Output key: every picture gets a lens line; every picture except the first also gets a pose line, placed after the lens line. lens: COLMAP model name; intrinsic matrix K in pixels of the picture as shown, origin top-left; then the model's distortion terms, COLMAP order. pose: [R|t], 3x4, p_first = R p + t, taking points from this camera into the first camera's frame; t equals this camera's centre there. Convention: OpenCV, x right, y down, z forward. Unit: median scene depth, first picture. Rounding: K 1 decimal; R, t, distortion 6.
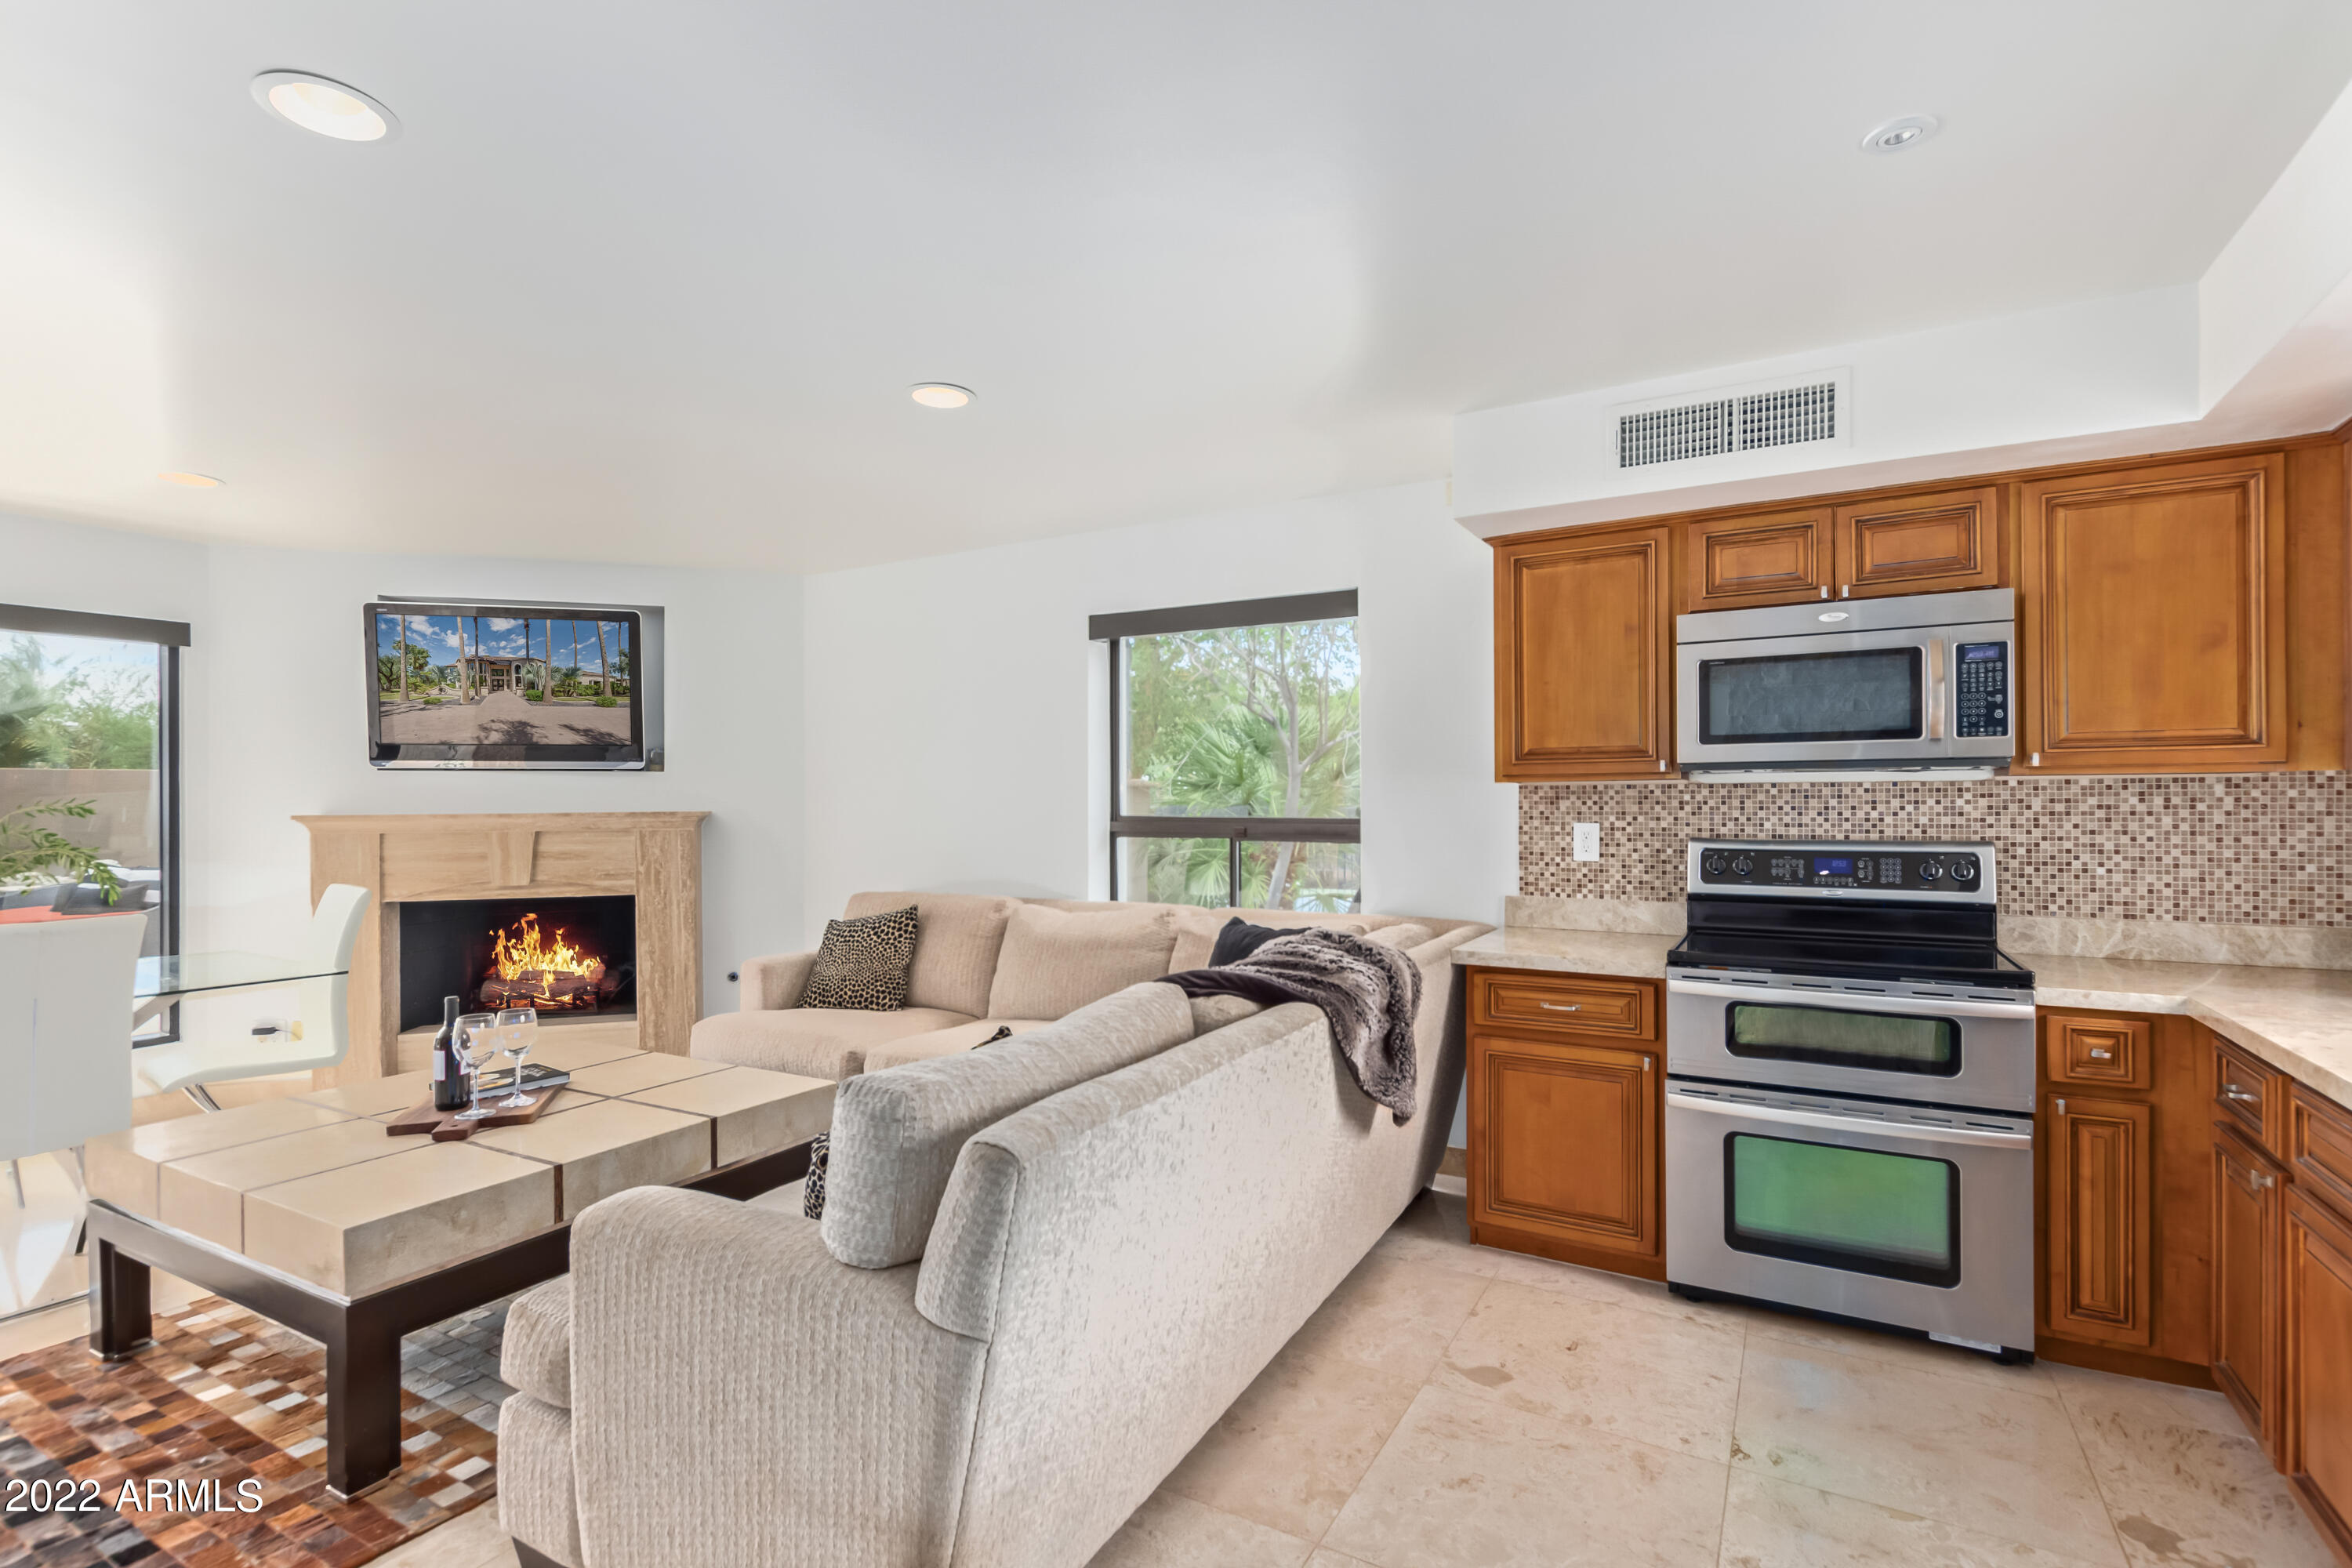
lens RADIAL K [[1129.7, 0, 1172.0], [0, 1129.7, 789.5], [0, 0, 1]] dist [-0.003111, -0.001842]
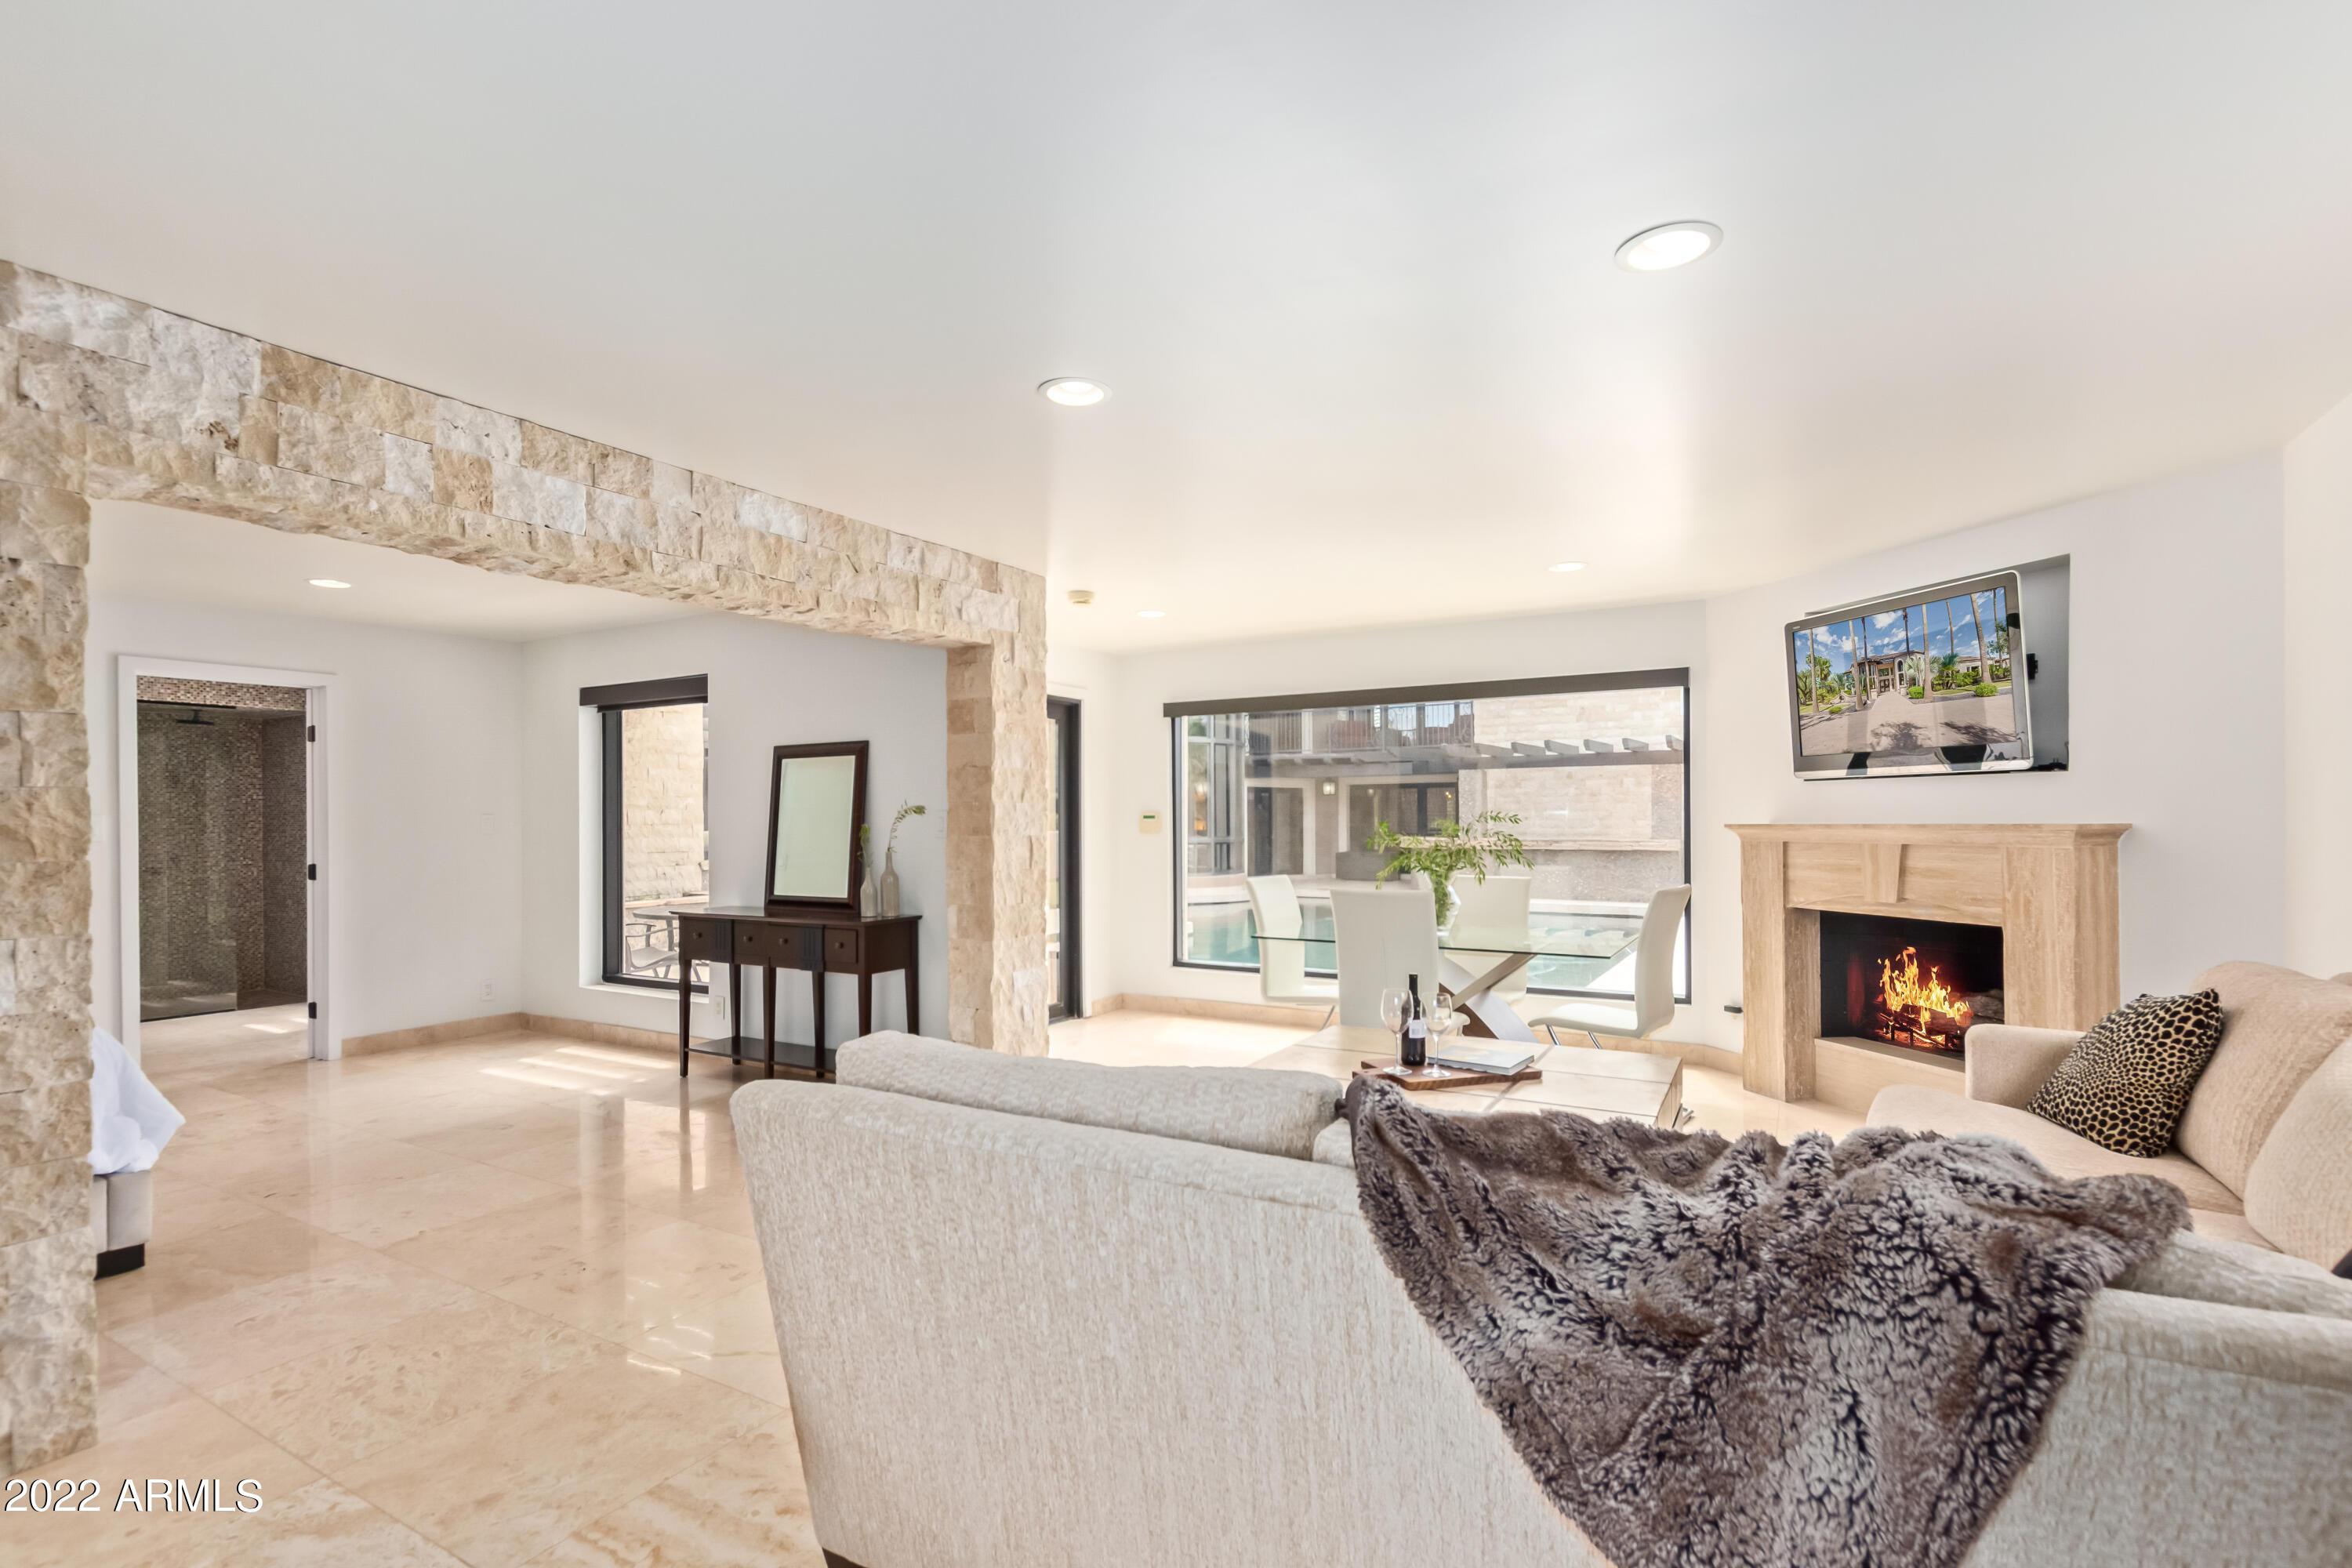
lens RADIAL K [[1091.4, 0, 1183.6], [0, 1091.4, 822.5], [0, 0, 1]] dist [-0.000316, -0.002638]
pose [[0.004280, 0.006702, -0.999968, 0.312247], [0.013836, 0.999881, 0.006761, 0.006243], [0.999895, -0.013864, 0.004187, 0.433019]]
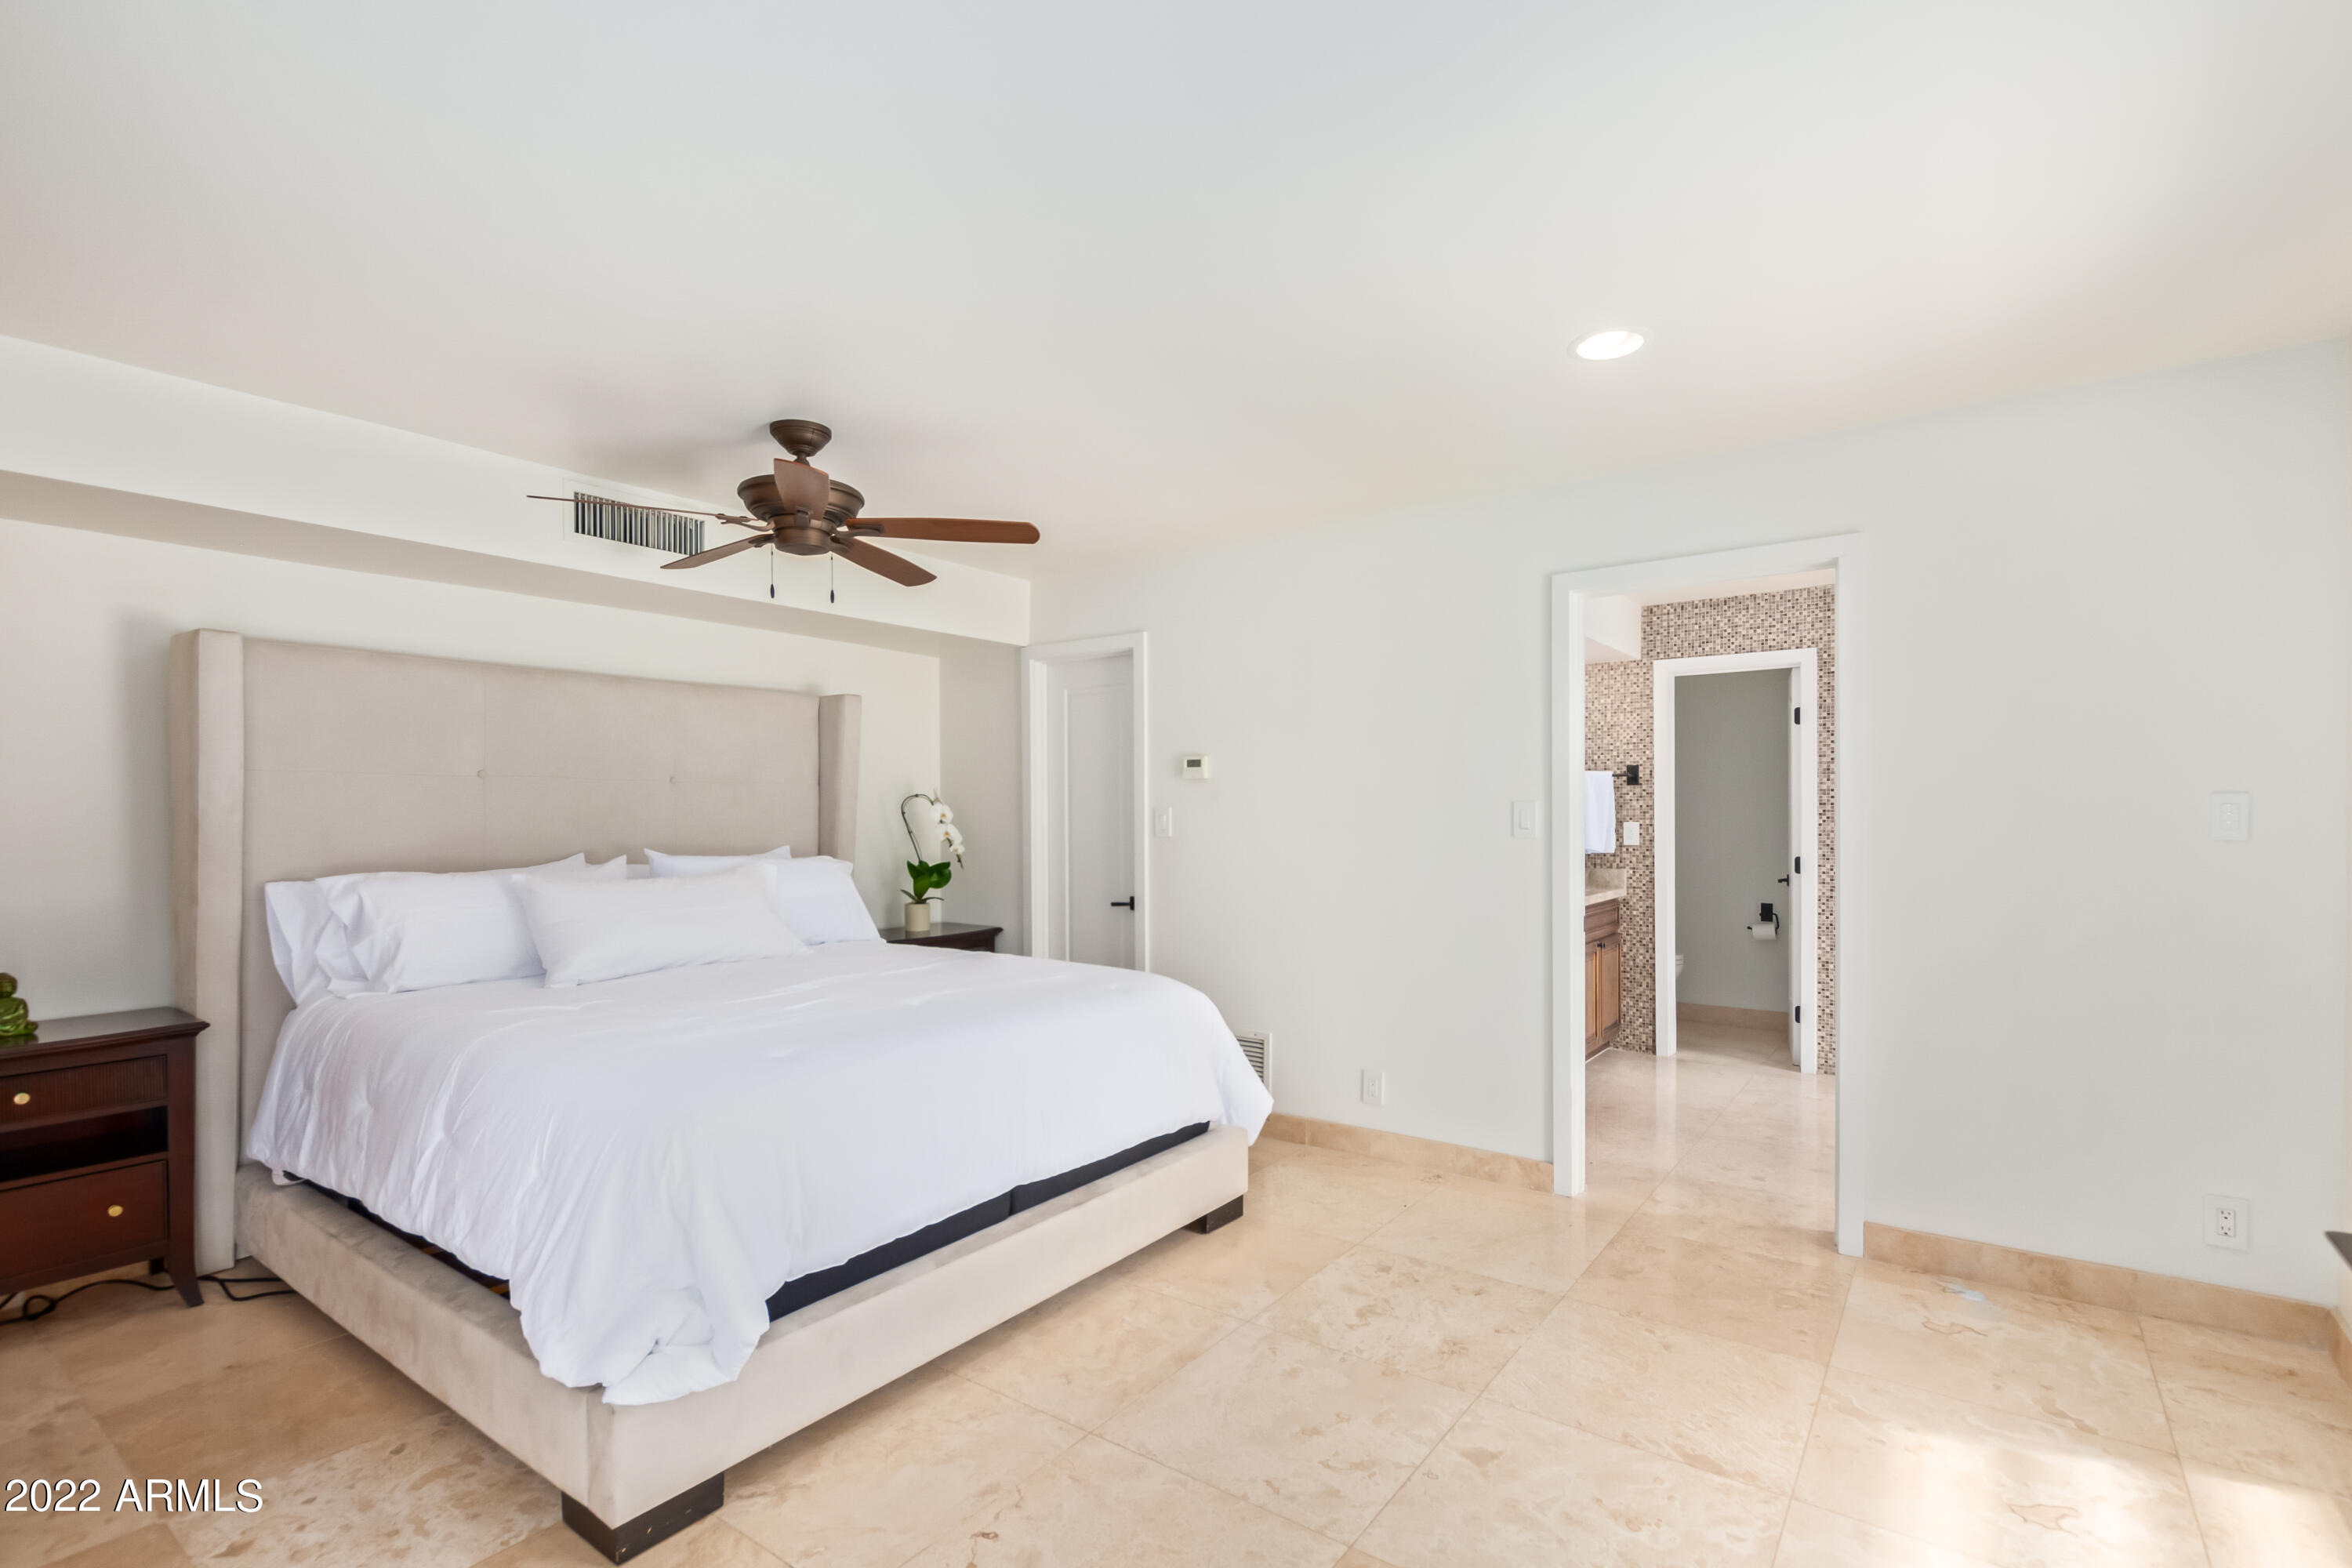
lens RADIAL K [[1091.4, 0, 1174.2], [0, 1091.4, 819.1], [0, 0, 1]] dist [-0.000316, -0.002638]
pose [[-0.993901, 0.008750, 0.109926, -0.574002], [0.008800, 0.999961, -0.000035, 0.002477], [-0.109923, 0.000932, -0.993940, 0.178854]]
